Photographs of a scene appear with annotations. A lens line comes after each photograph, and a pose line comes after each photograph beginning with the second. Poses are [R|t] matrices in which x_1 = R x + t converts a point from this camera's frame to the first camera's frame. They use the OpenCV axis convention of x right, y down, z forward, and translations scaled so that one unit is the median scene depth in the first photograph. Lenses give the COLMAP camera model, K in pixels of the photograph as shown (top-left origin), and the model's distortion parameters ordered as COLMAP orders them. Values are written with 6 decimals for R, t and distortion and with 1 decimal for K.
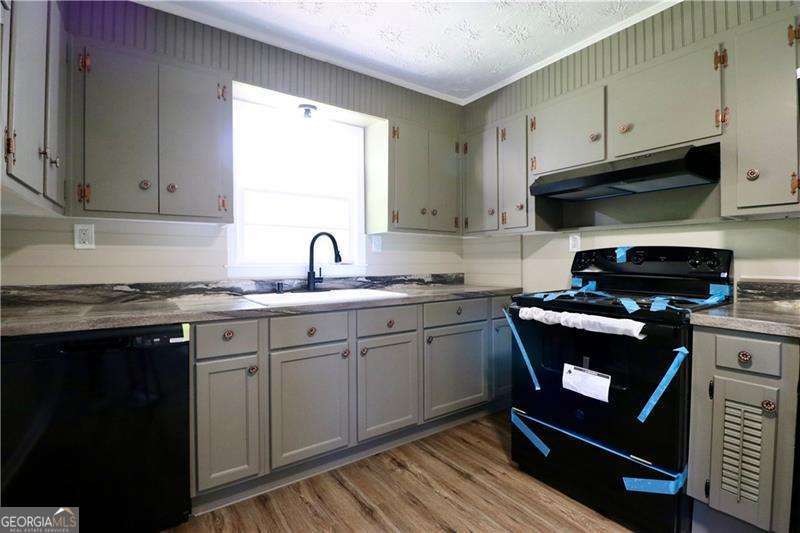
lens RADIAL K [[369.6, 0, 403.2], [0, 369.6, 262.0], [0, 0, 1]] dist [-0.010386, -0.006152]
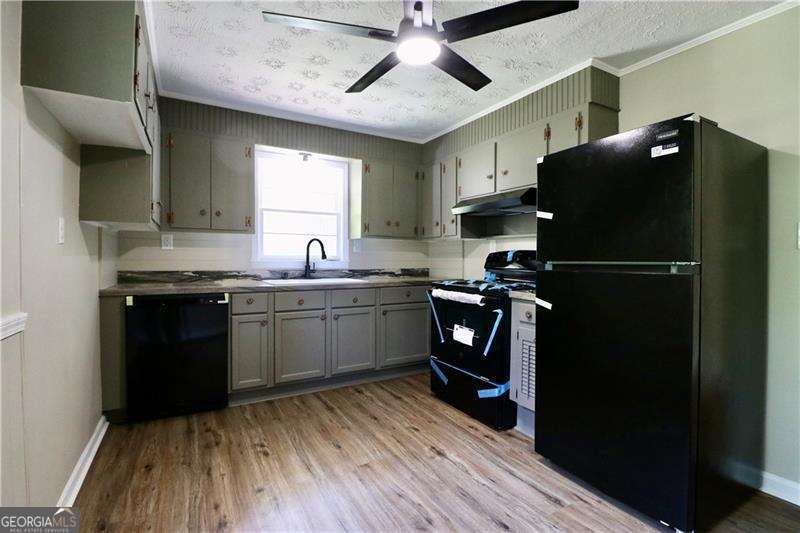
lens RADIAL K [[369.6, 0, 401.9], [0, 369.6, 261.6], [0, 0, 1]] dist [-0.010386, -0.006152]
pose [[0.996664, 0.009995, -0.080996, 0.300628], [-0.009499, 0.999934, 0.006507, -0.002031], [0.081056, -0.005716, 0.996693, -0.534361]]
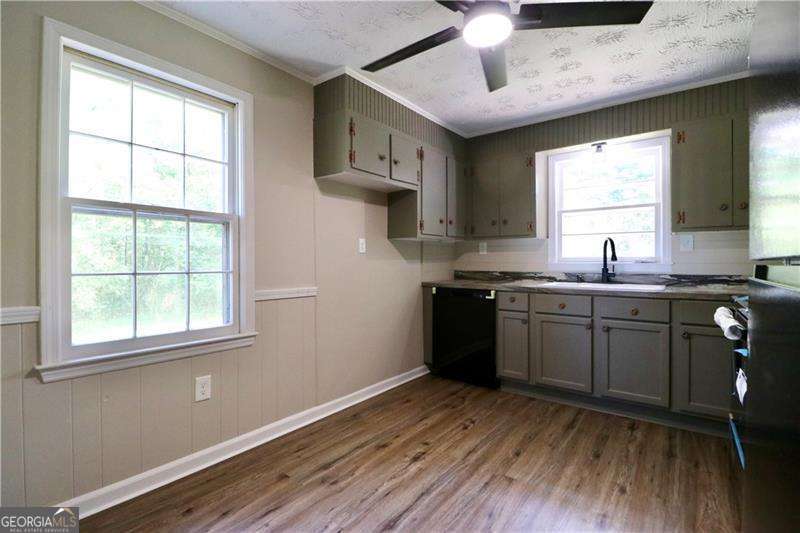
lens RADIAL K [[369.6, 0, 402.1], [0, 369.6, 262.3], [0, 0, 1]] dist [-0.010386, -0.006152]
pose [[0.313530, 0.006207, -0.949558, 0.936280], [-0.001139, 0.999980, 0.006160, -0.001937], [0.949578, -0.000850, 0.313531, -0.104174]]
